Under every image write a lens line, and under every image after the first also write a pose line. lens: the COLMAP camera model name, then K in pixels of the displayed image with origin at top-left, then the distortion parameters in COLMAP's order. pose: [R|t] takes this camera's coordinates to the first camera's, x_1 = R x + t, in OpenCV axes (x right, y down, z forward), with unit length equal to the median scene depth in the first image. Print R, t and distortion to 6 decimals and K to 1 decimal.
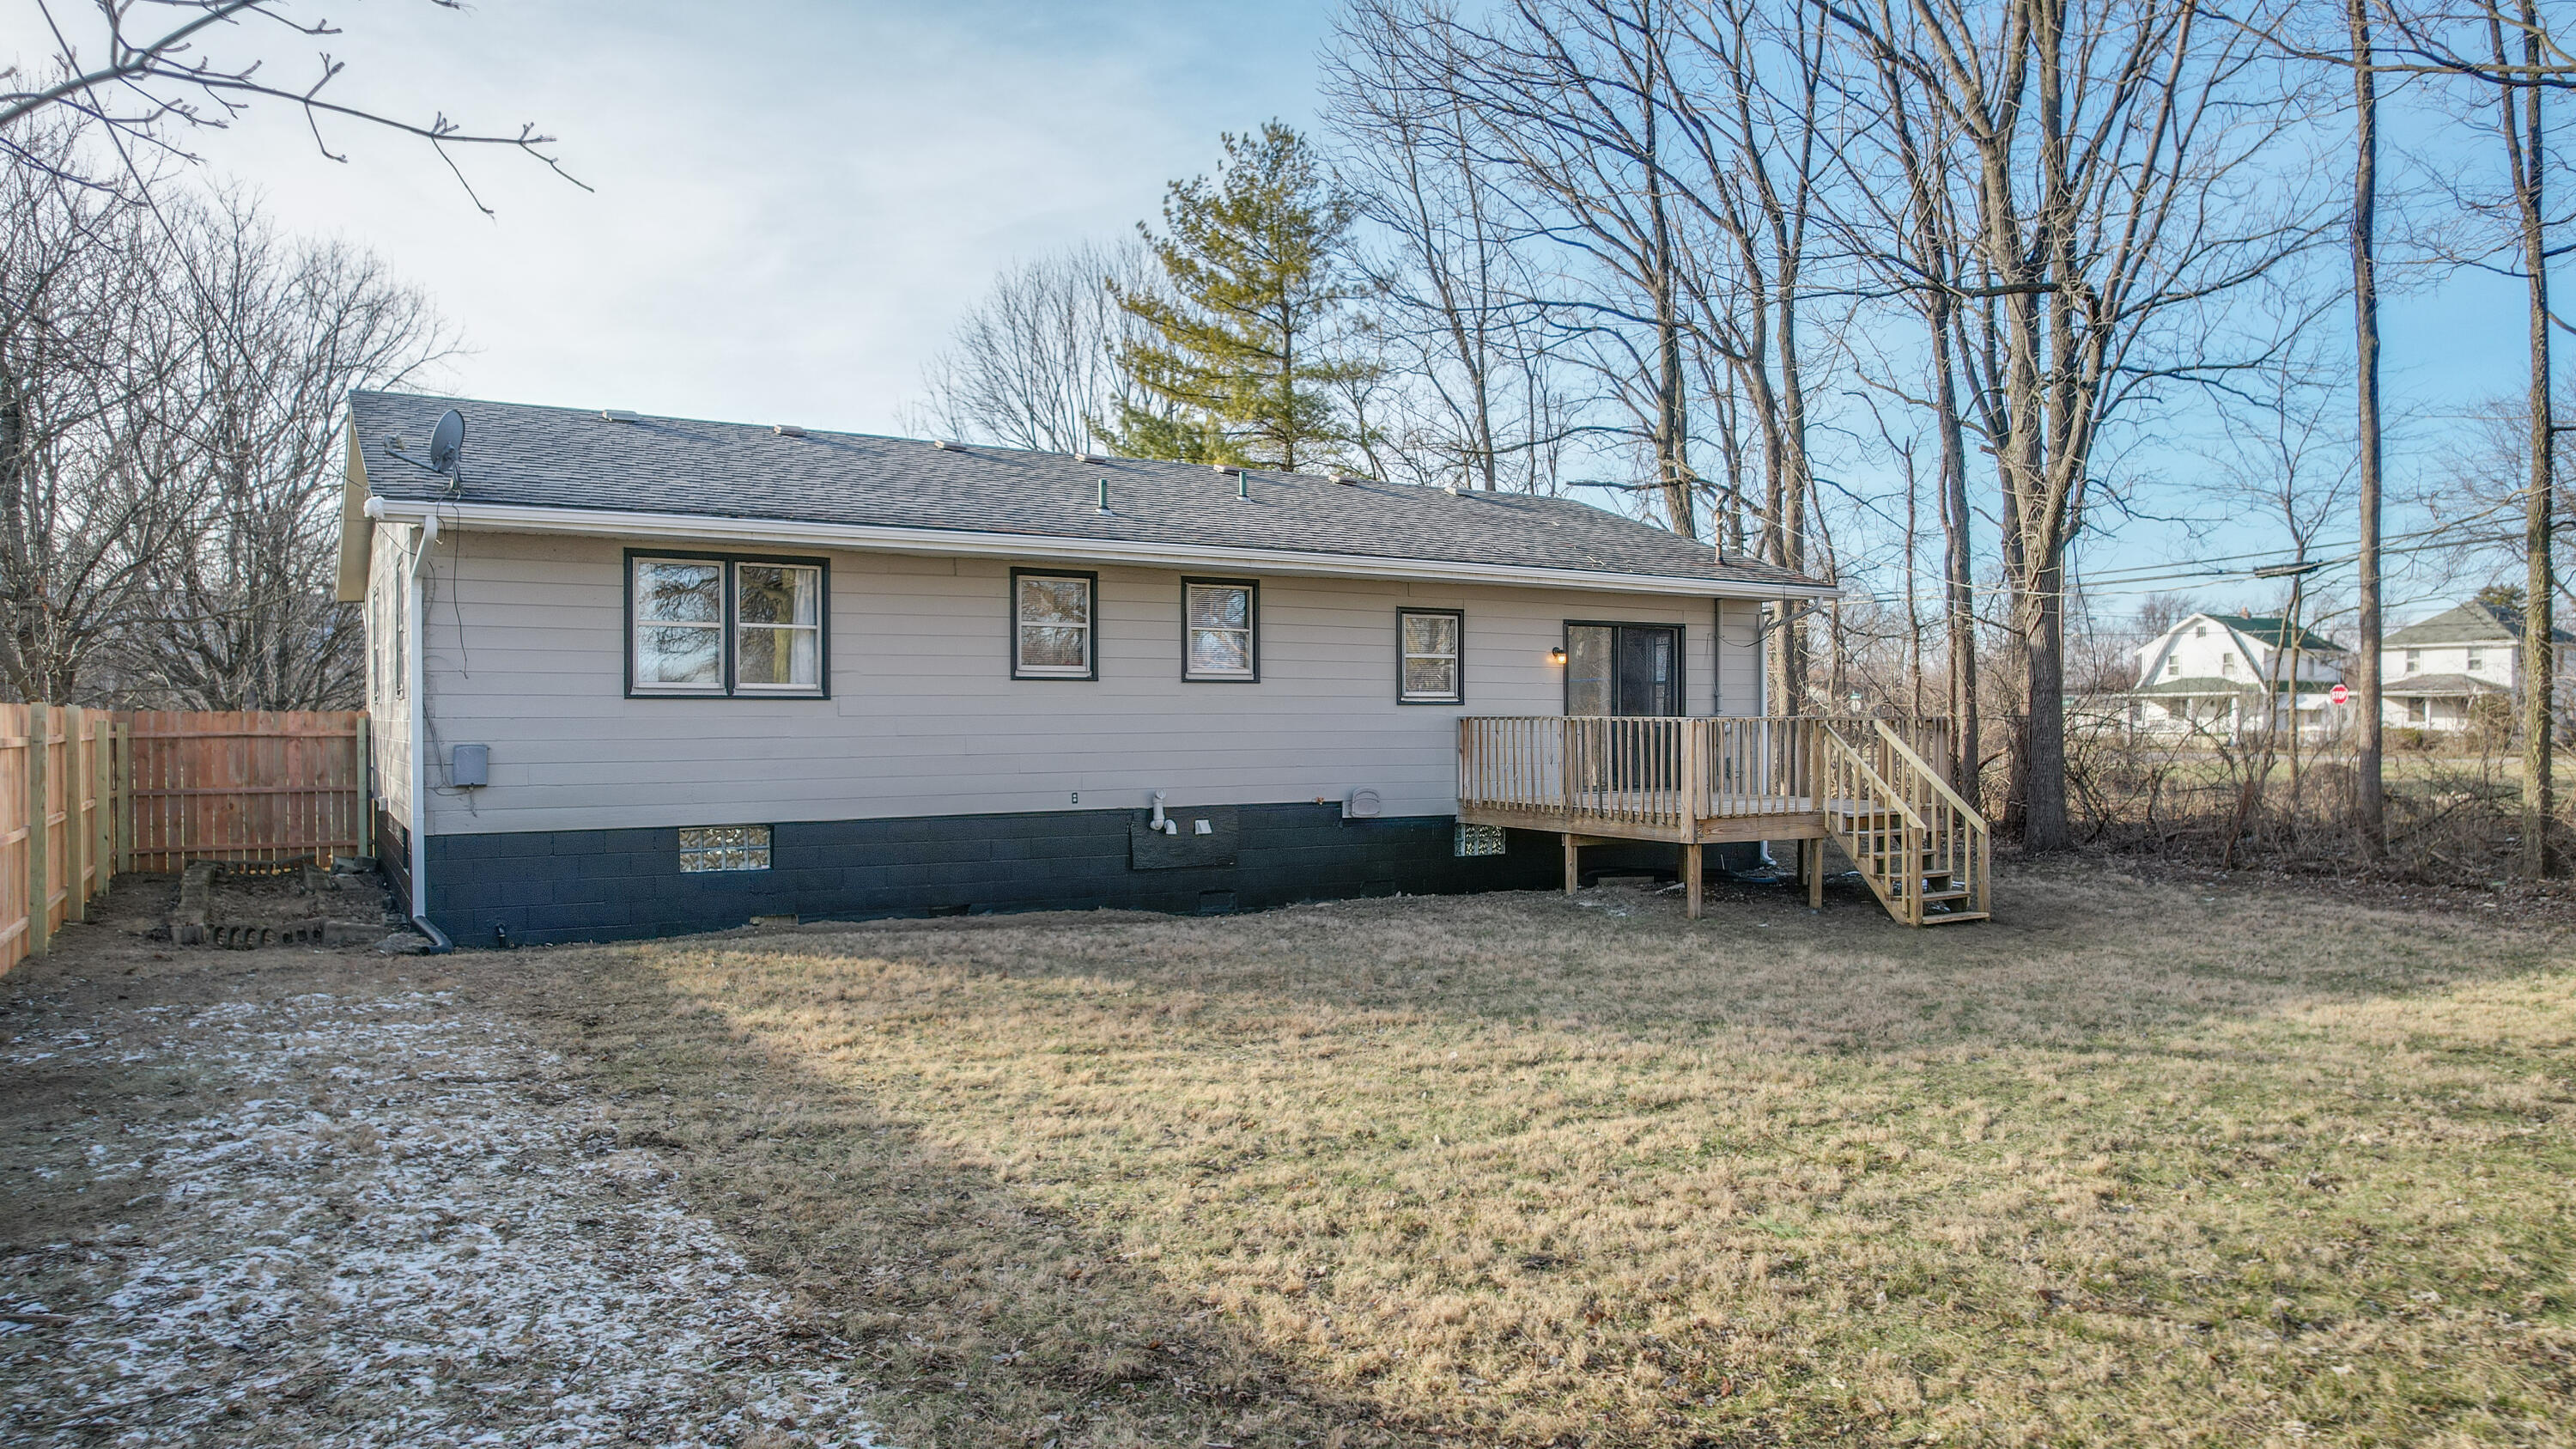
lens RADIAL K [[1638.6, 0, 1239.6], [0, 1638.6, 729.6], [0, 0, 1]] dist [-0.037756, 0.000716]
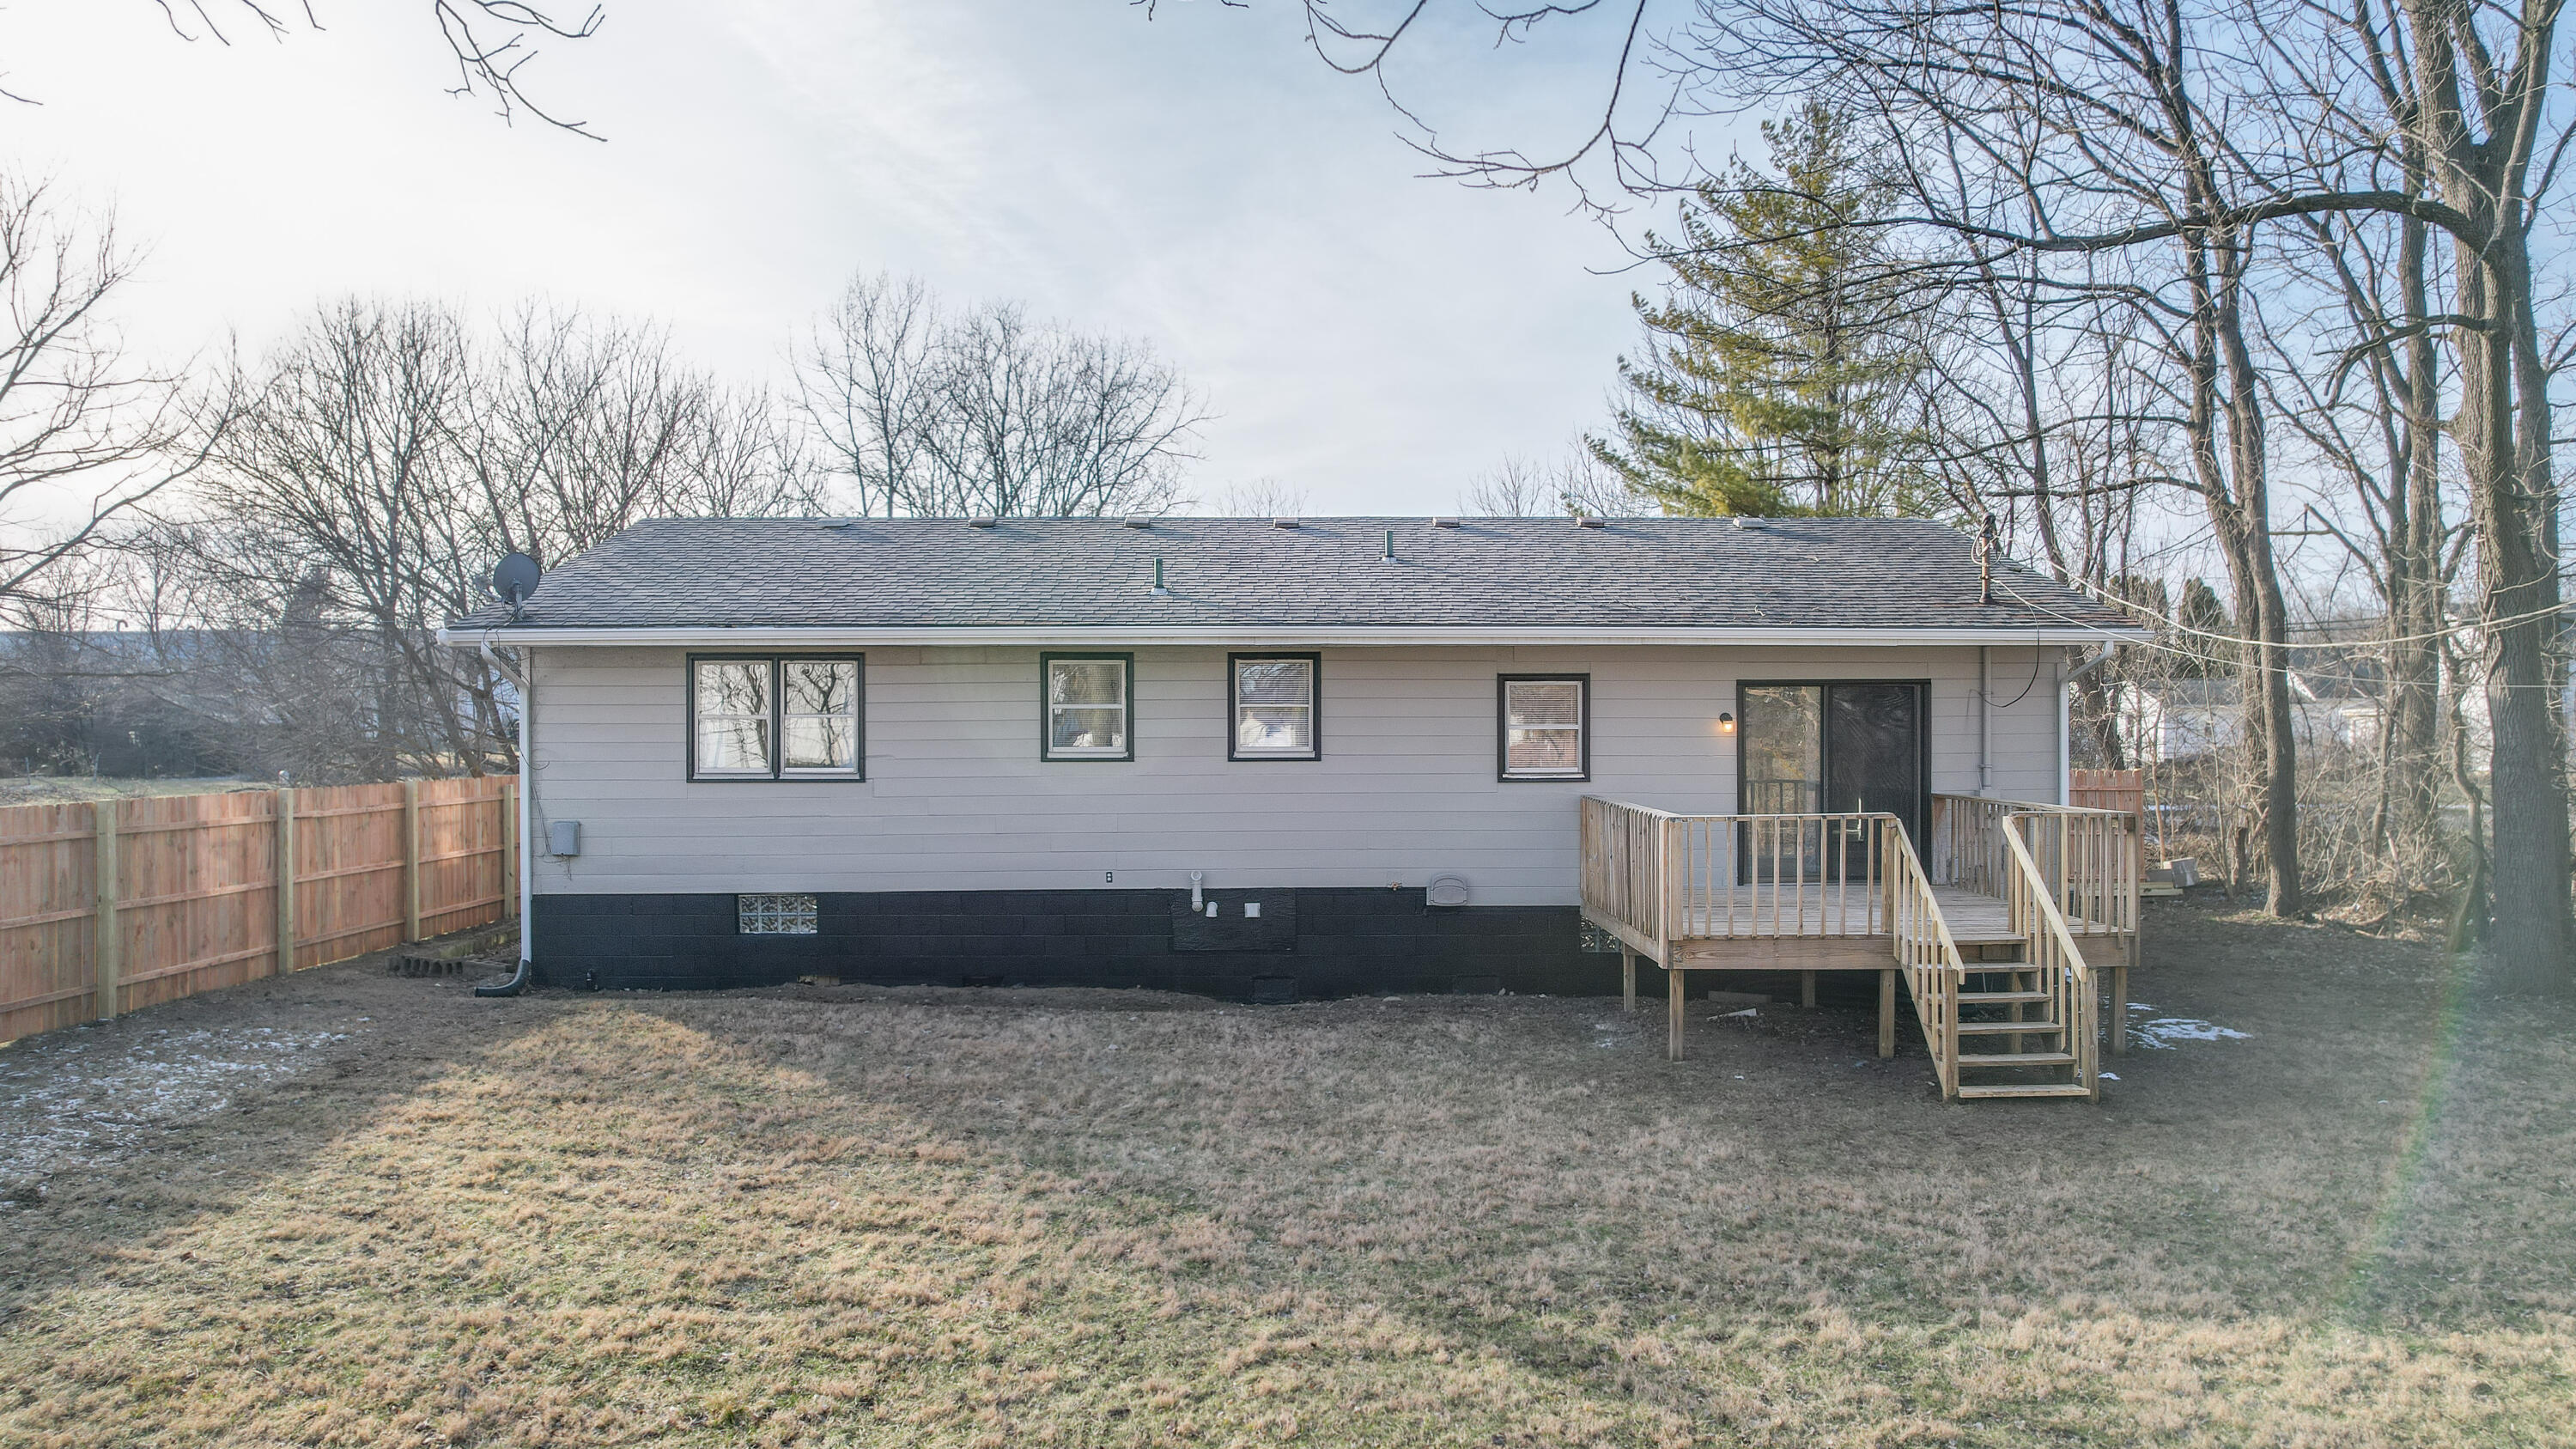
lens RADIAL K [[1638.6, 0, 1239.6], [0, 1638.6, 729.6], [0, 0, 1]] dist [-0.037756, 0.000716]
pose [[0.863822, -0.002556, -0.503791, 0.468642], [-0.000059, 0.999987, -0.005174, -0.043194], [0.503798, 0.004499, 0.863810, 0.162981]]
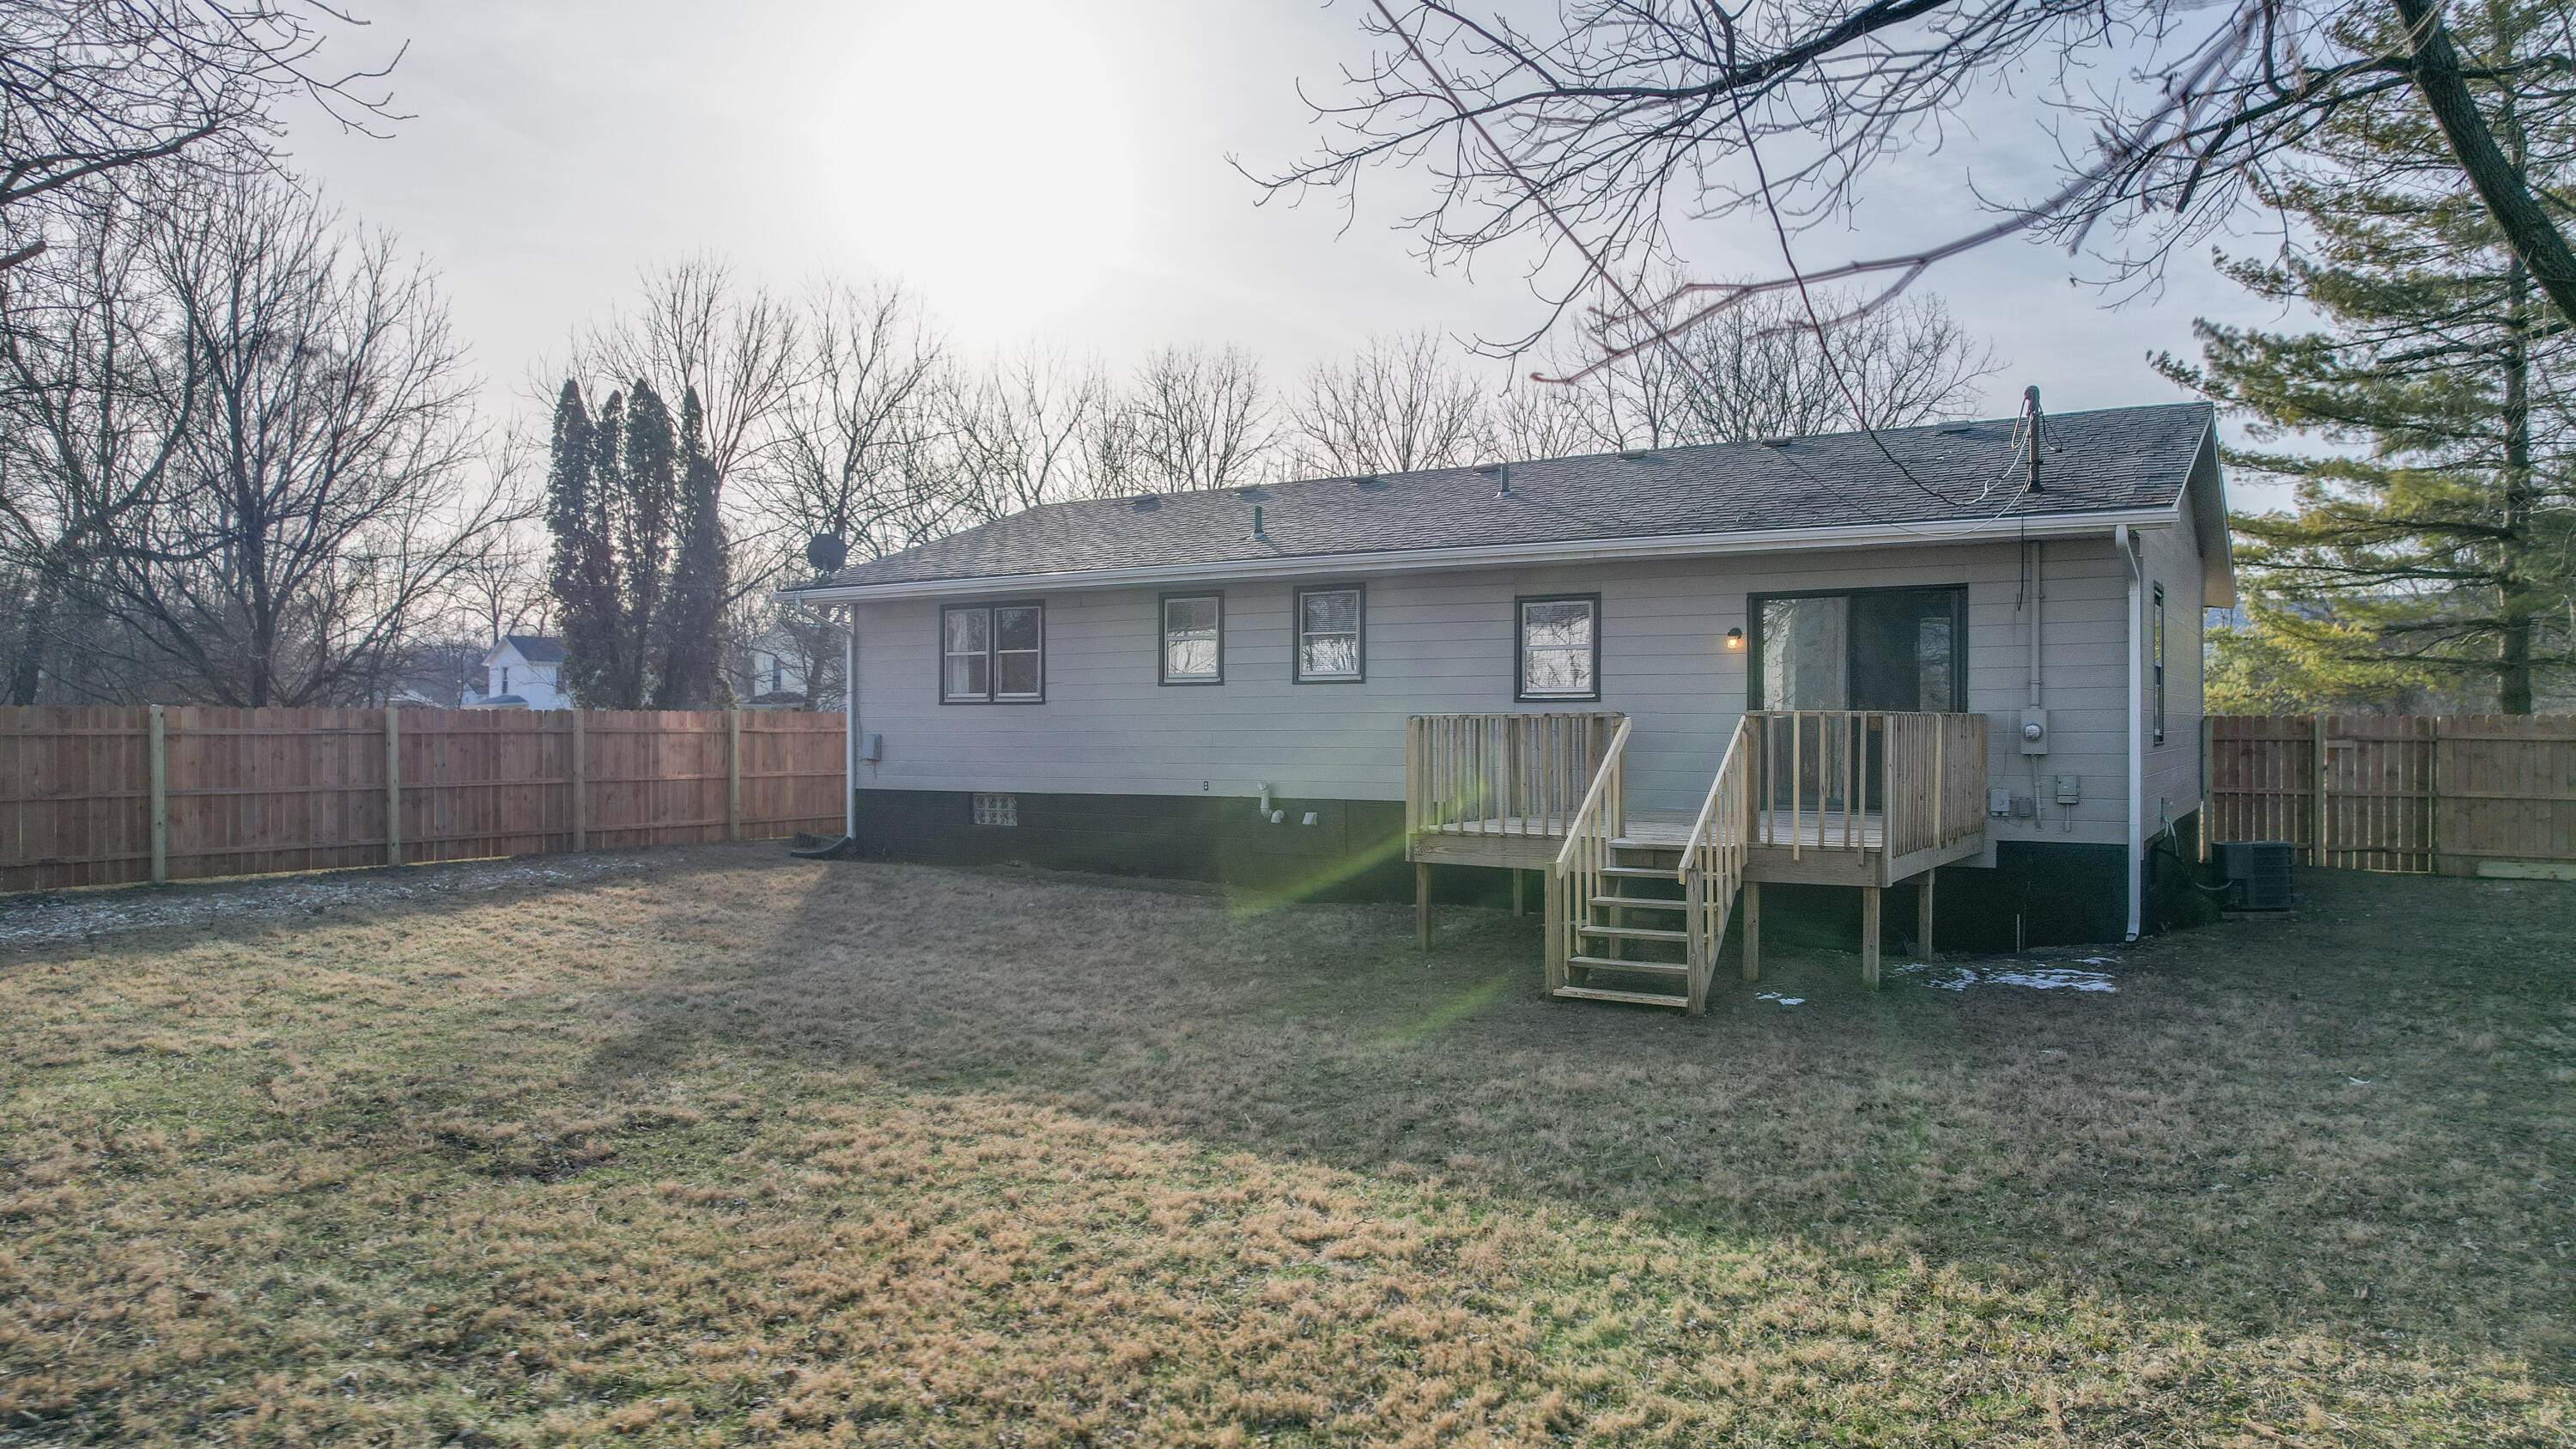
lens RADIAL K [[1638.6, 0, 1239.6], [0, 1638.6, 729.6], [0, 0, 1]] dist [-0.037756, 0.000716]
pose [[0.433636, 0.004878, -0.901075, 0.941967], [-0.005155, 0.999982, 0.002932, -0.001723], [0.901073, 0.003374, 0.433653, 0.504468]]
